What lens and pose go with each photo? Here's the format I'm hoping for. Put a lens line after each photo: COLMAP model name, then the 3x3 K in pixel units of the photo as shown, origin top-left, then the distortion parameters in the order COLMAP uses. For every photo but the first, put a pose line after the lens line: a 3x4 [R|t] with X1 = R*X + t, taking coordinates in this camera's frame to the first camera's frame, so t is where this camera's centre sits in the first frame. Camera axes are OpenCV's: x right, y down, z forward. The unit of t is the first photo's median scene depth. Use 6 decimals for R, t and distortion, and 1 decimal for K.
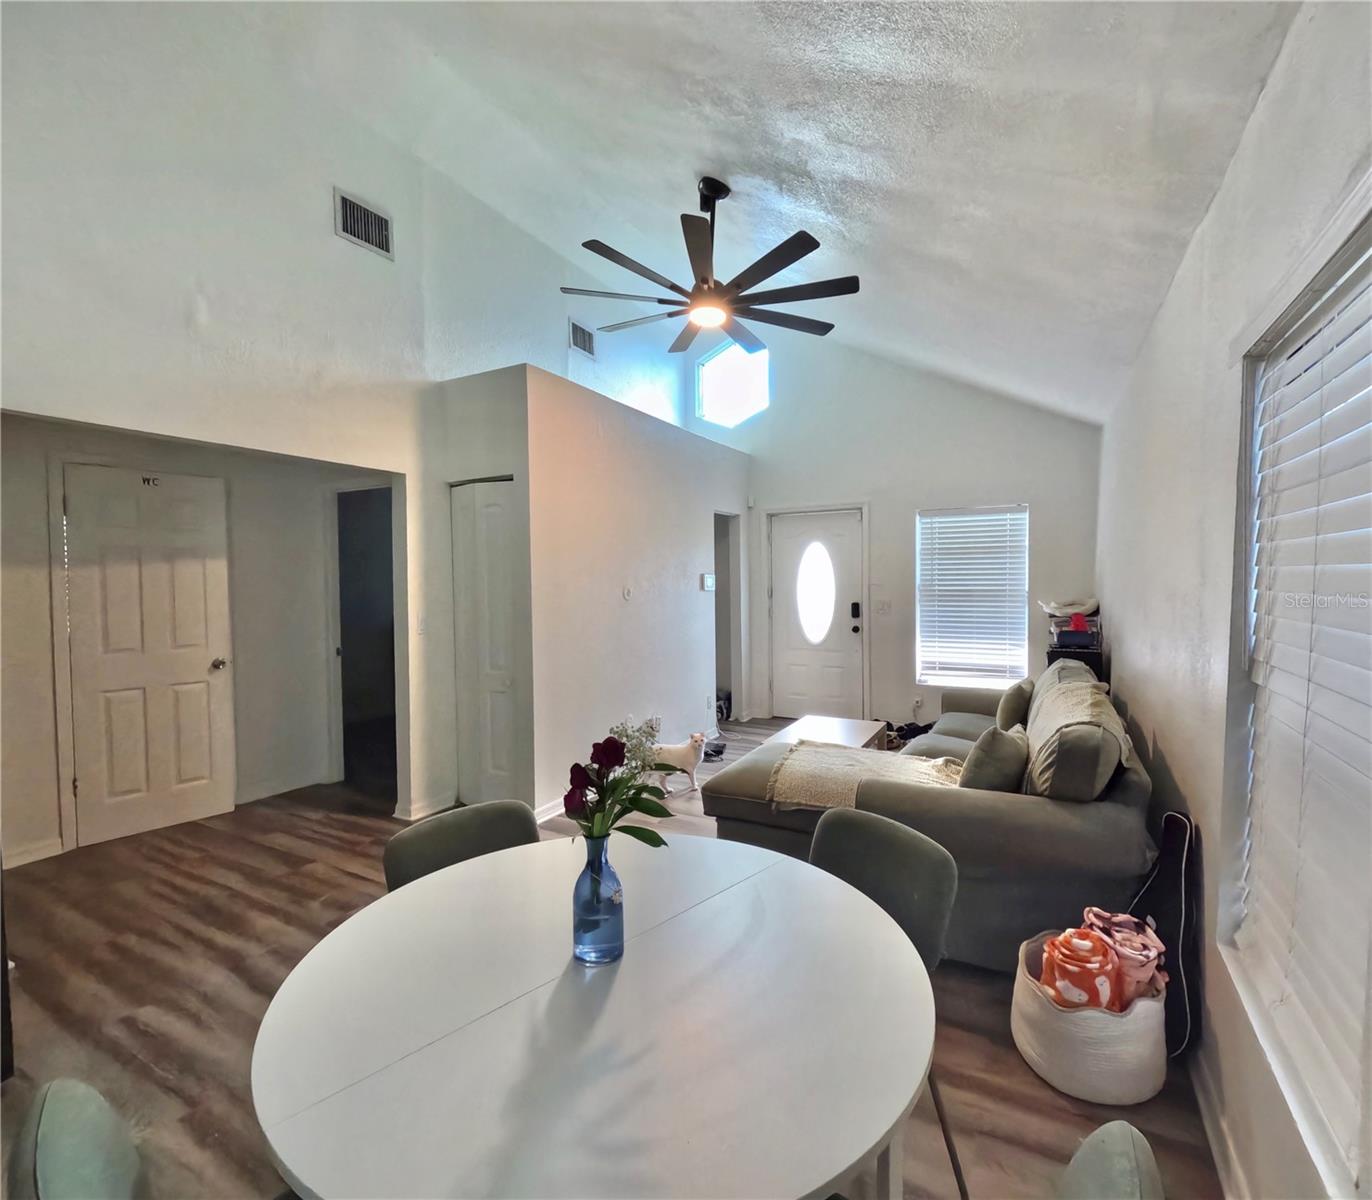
lens RADIAL K [[658.2, 0, 686.0], [0, 658.2, 600.0], [0, 0, 1]] dist [0.002998, 0.000560]
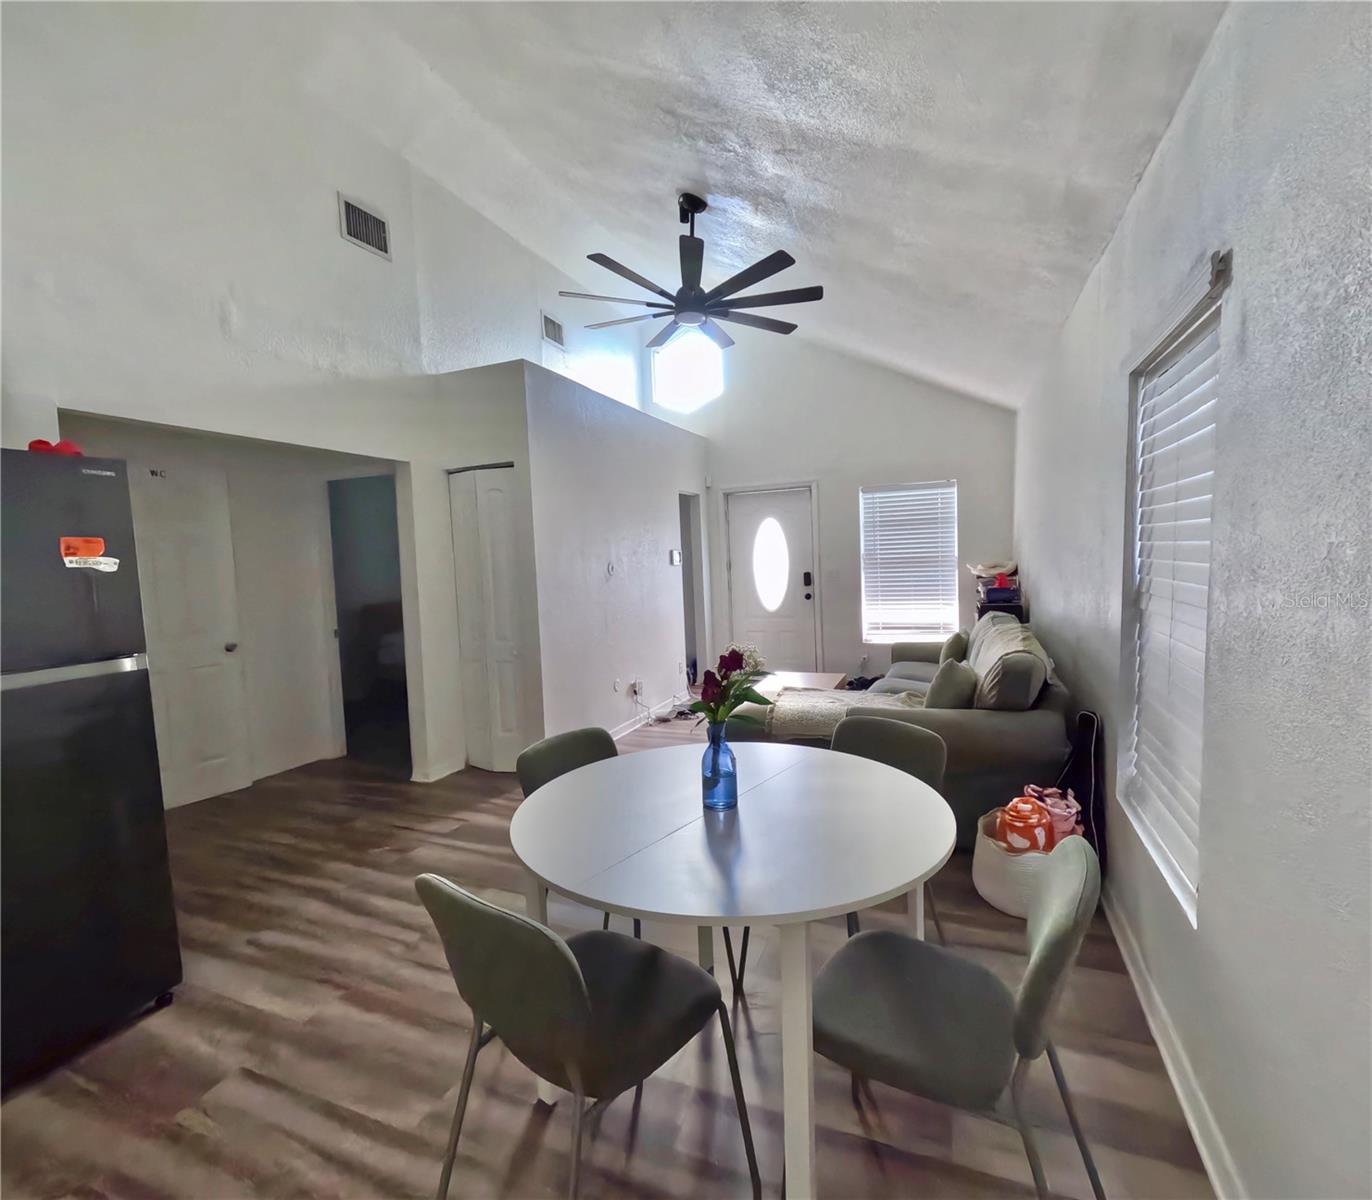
lens RADIAL K [[658.2, 0, 686.0], [0, 658.2, 600.0], [0, 0, 1]] dist [0.002998, 0.000560]
pose [[0.993673, -0.036727, 0.106140, -0.115239], [0.033445, 0.998911, 0.032537, 0.014107], [-0.107219, -0.028782, 0.993819, -0.136313]]
